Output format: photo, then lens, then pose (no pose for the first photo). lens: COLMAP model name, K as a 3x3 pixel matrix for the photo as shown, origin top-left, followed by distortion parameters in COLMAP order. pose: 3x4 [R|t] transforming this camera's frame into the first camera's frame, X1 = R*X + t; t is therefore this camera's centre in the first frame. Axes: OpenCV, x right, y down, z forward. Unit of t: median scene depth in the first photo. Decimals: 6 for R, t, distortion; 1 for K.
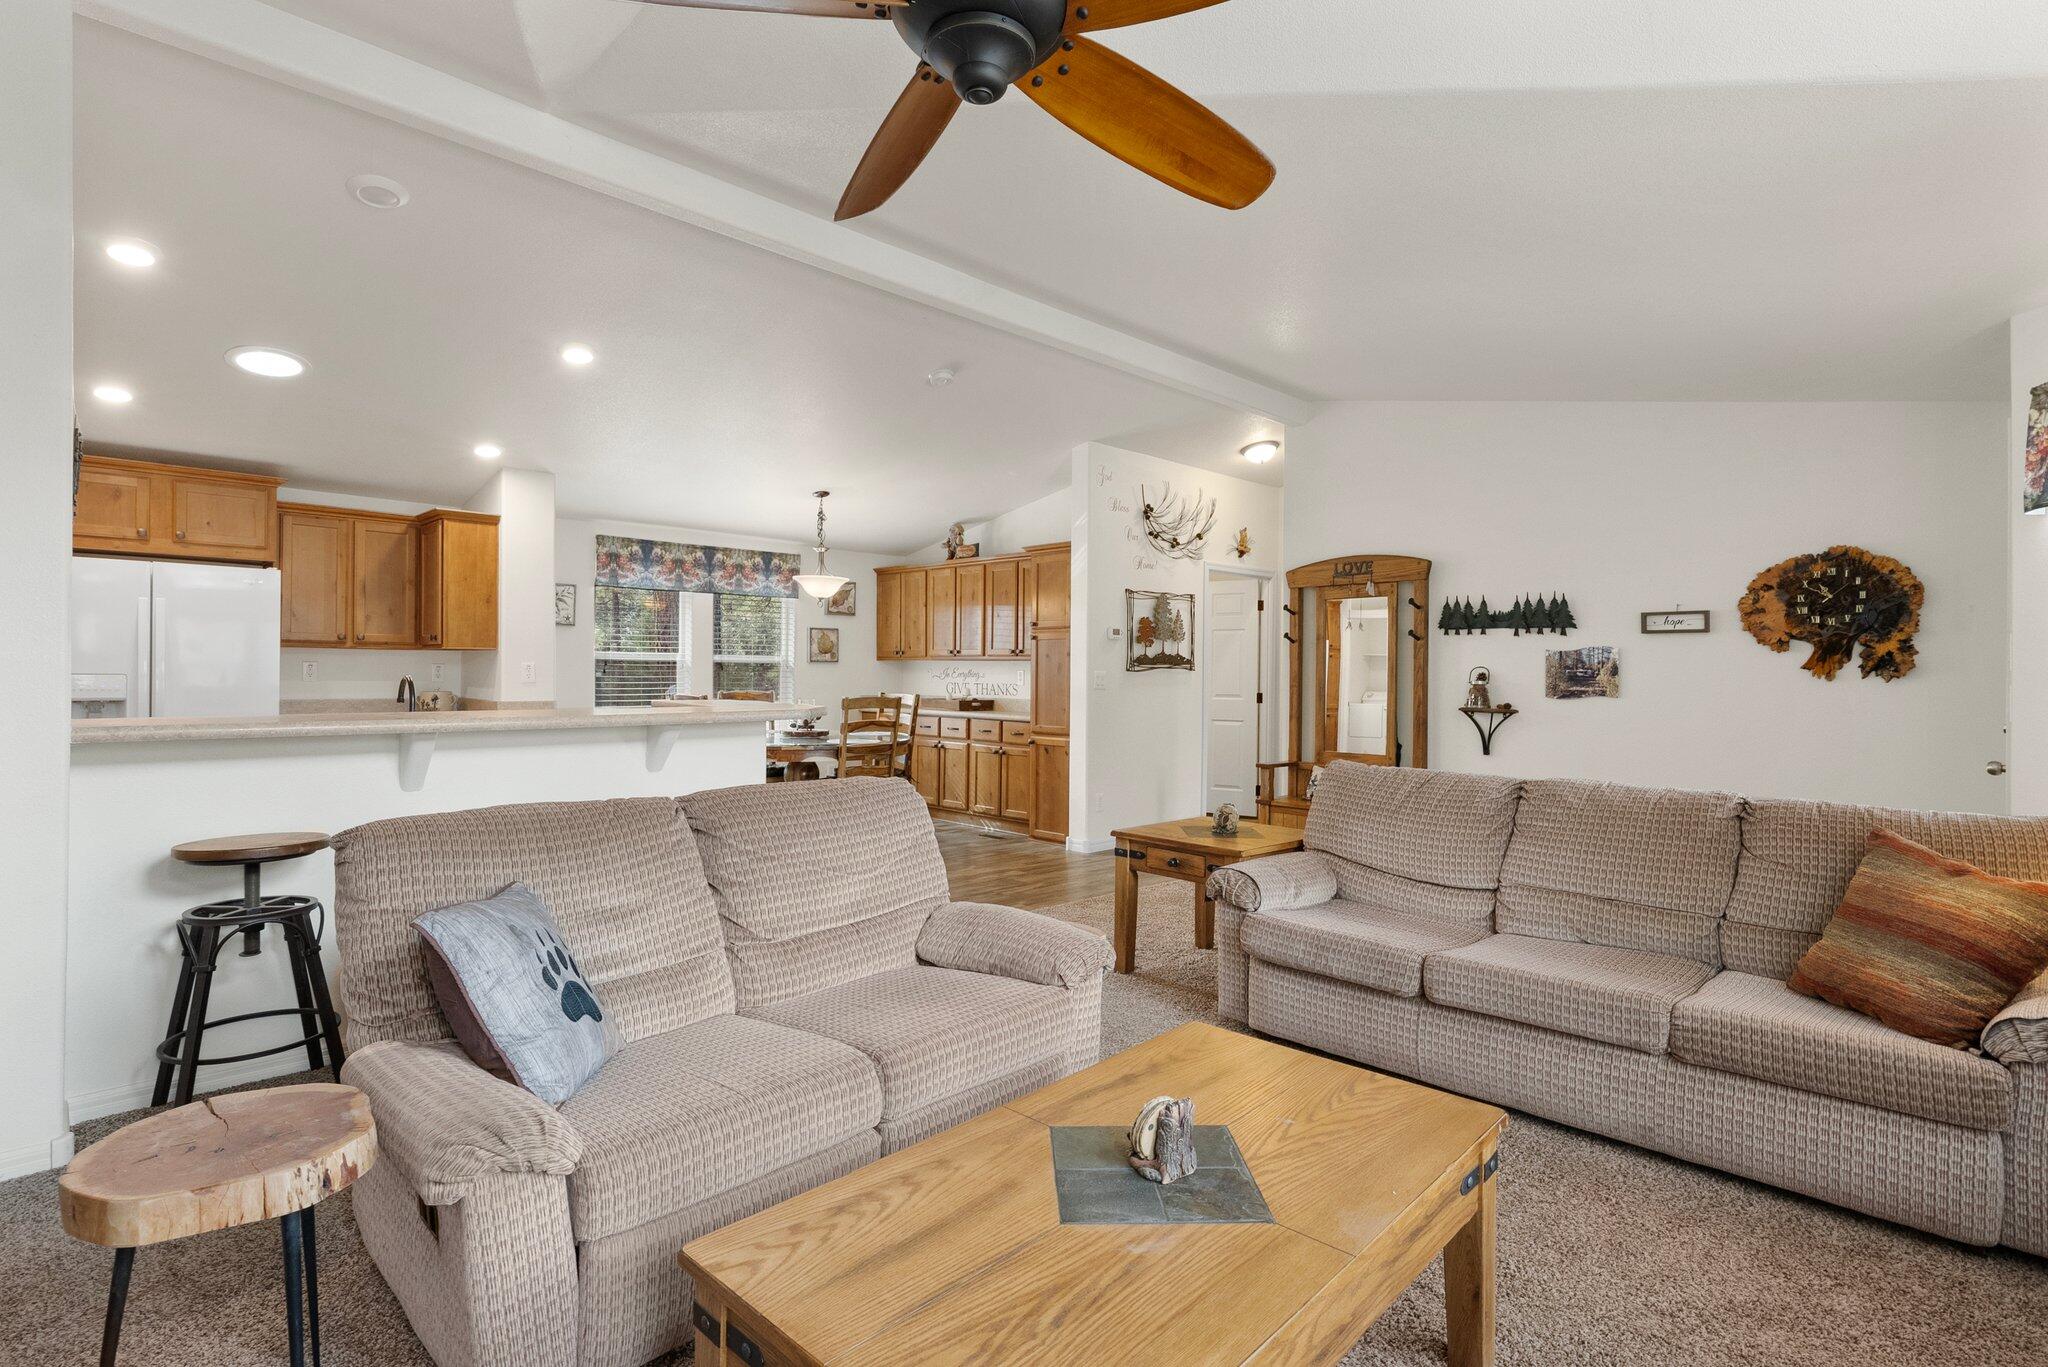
lens RADIAL K [[994.0, 0, 1016.0], [0, 994.0, 679.8], [0, 0, 1]] dist [-0.000854, 0.000325]
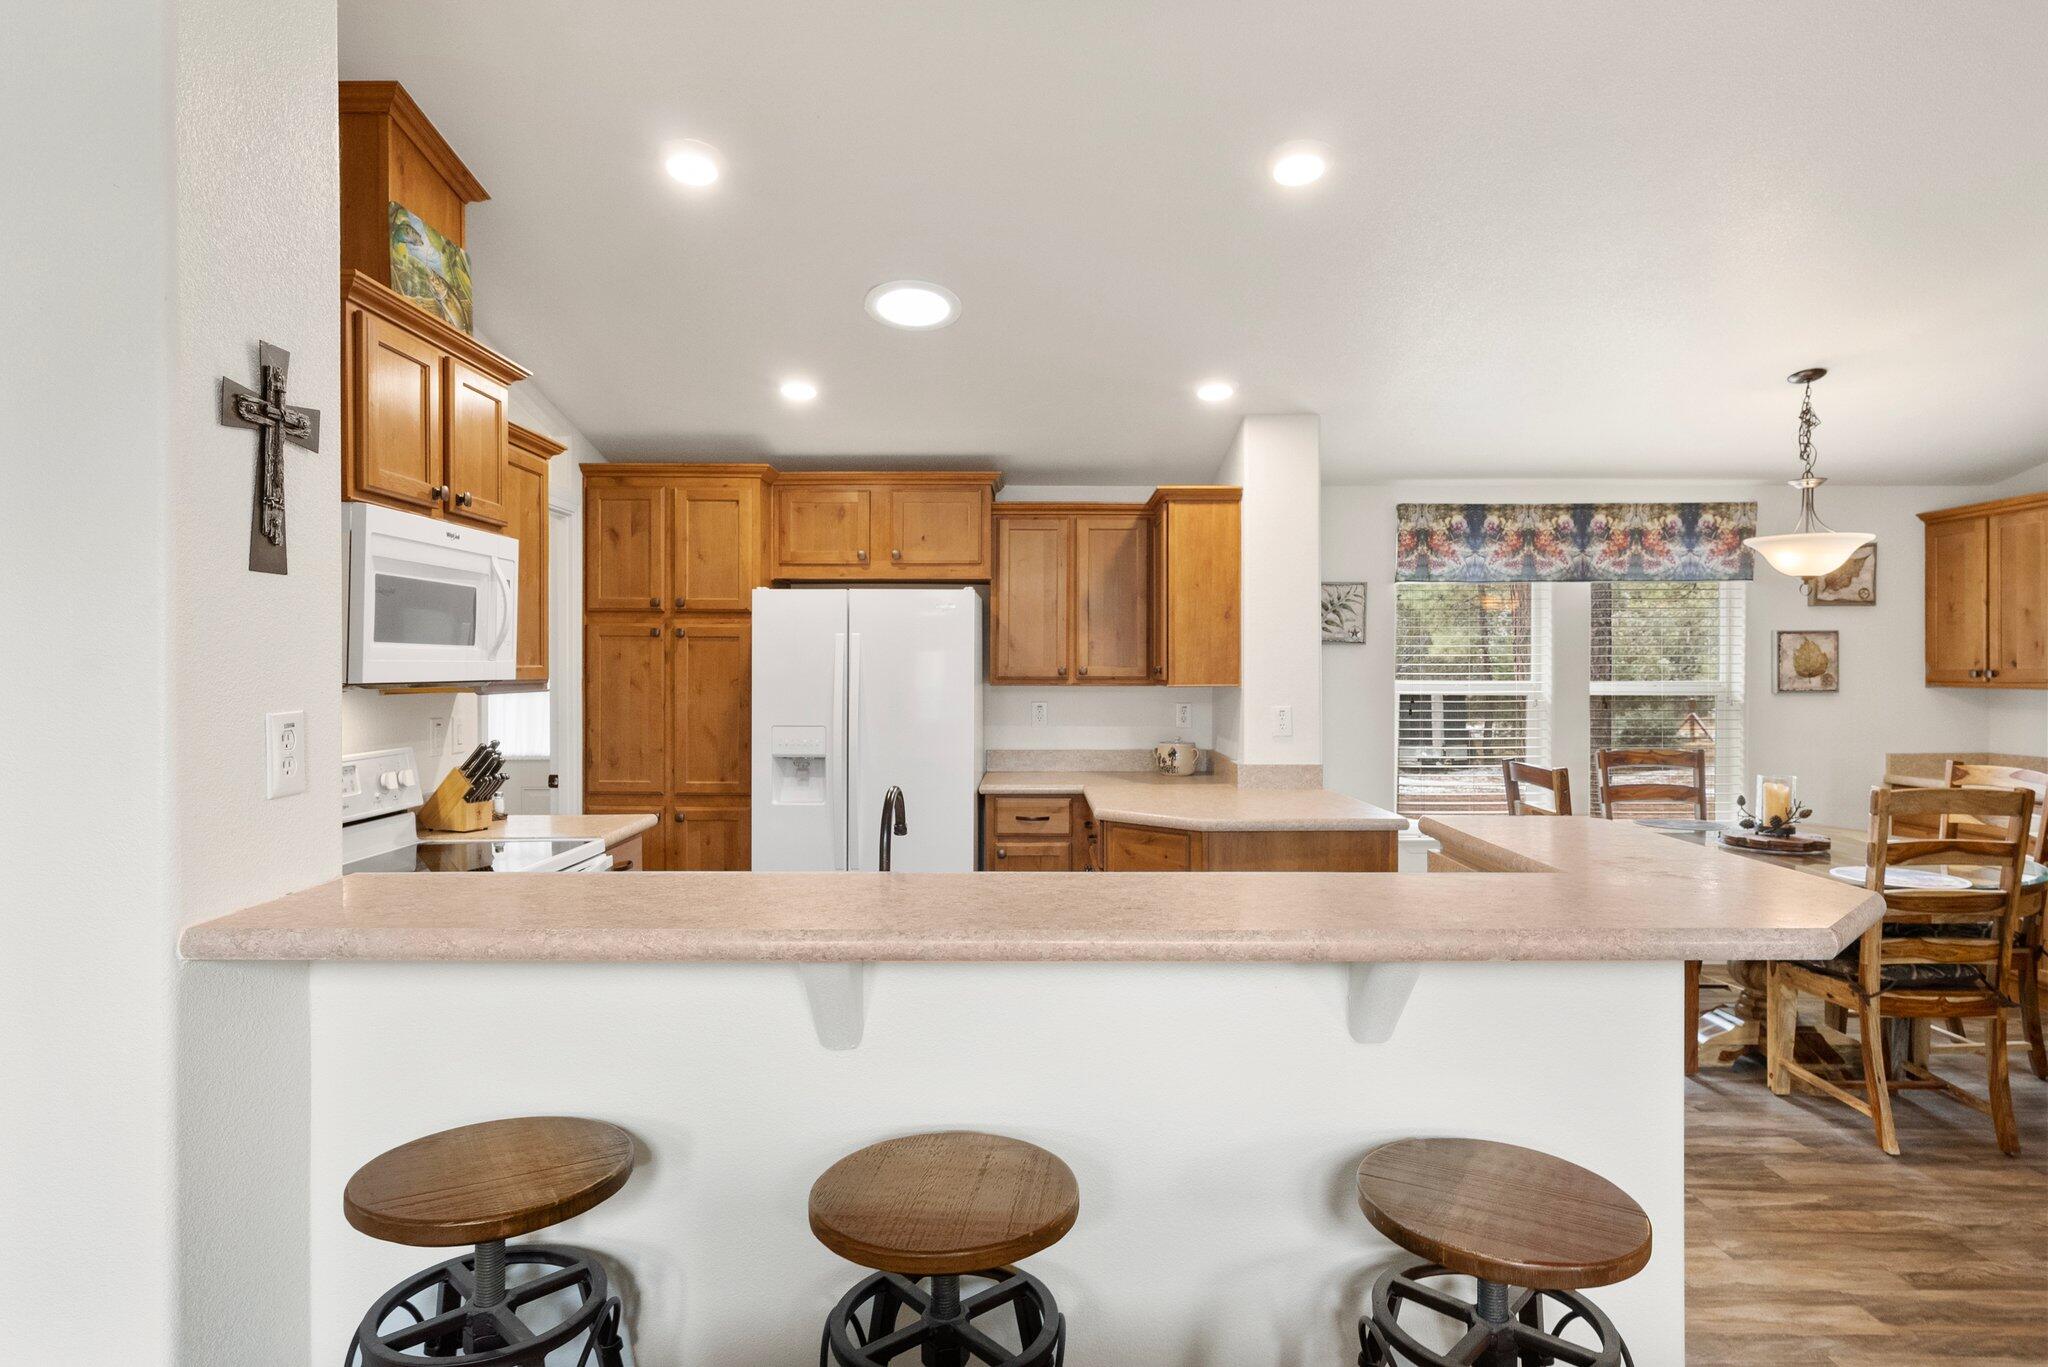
lens RADIAL K [[1139.9, 0, 1026.0], [0, 1139.9, 680.7], [0, 0, 1]] dist [0.009204, 0.000410]
pose [[0.715563, -0.004202, -0.698536, -0.070960], [0.001447, 0.999989, -0.004533, -0.026205], [0.698547, 0.002233, 0.715561, 0.288959]]
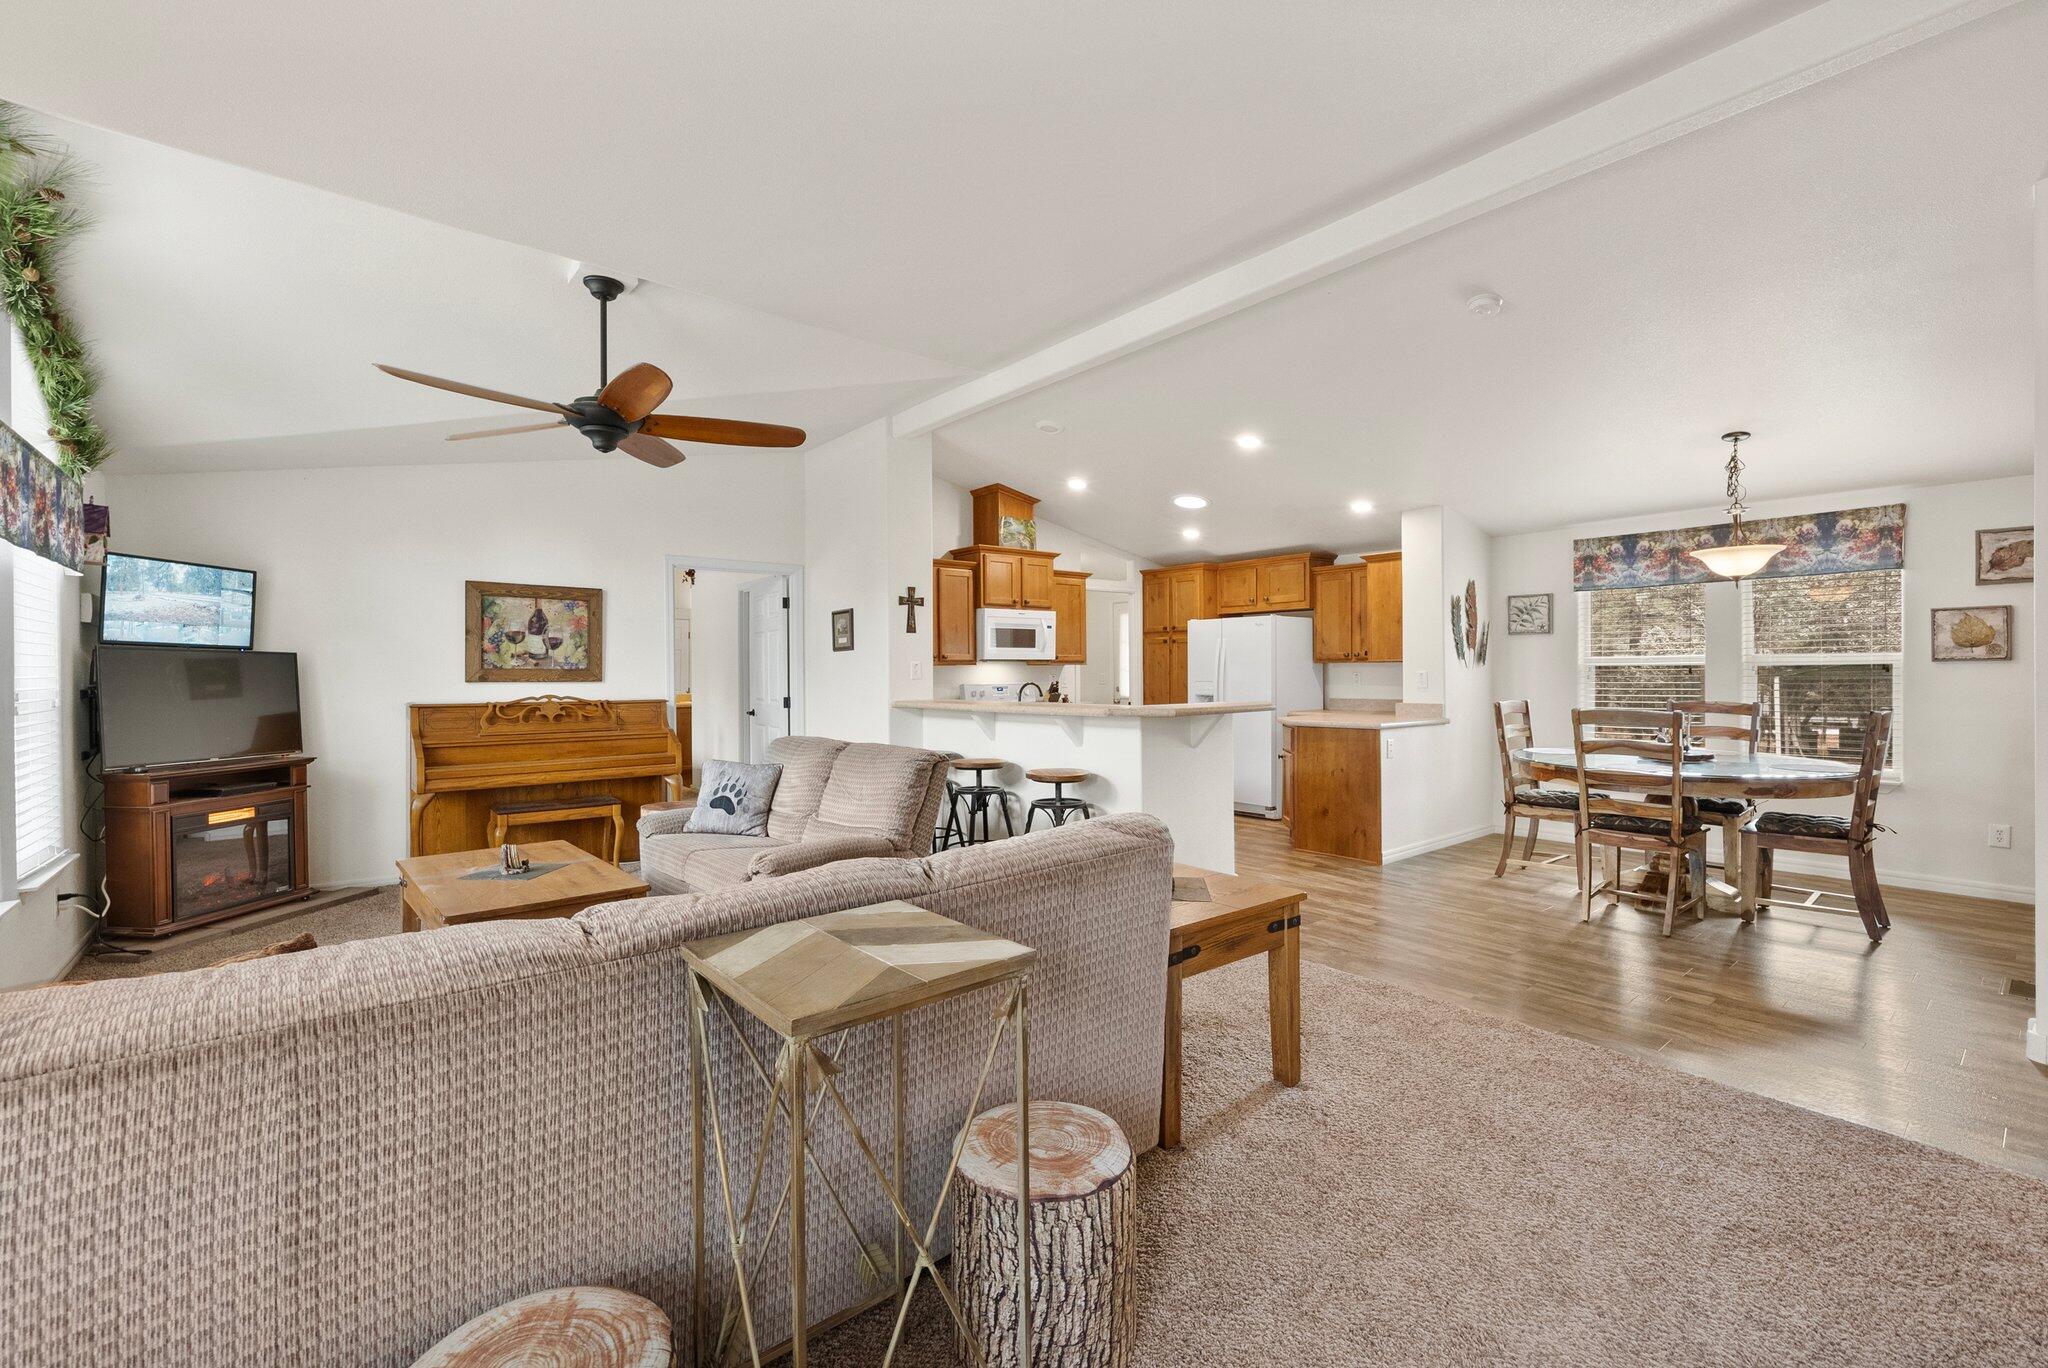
lens RADIAL K [[874.8, 0, 1026.6], [0, 874.8, 679.0], [0, 0, 1]] dist [0.010539, -0.000023]
pose [[-0.072930, -0.004103, -0.997329, 0.496468], [-0.003851, 0.999985, -0.003832, -0.001577], [0.997330, 0.003562, -0.072944, 0.517953]]
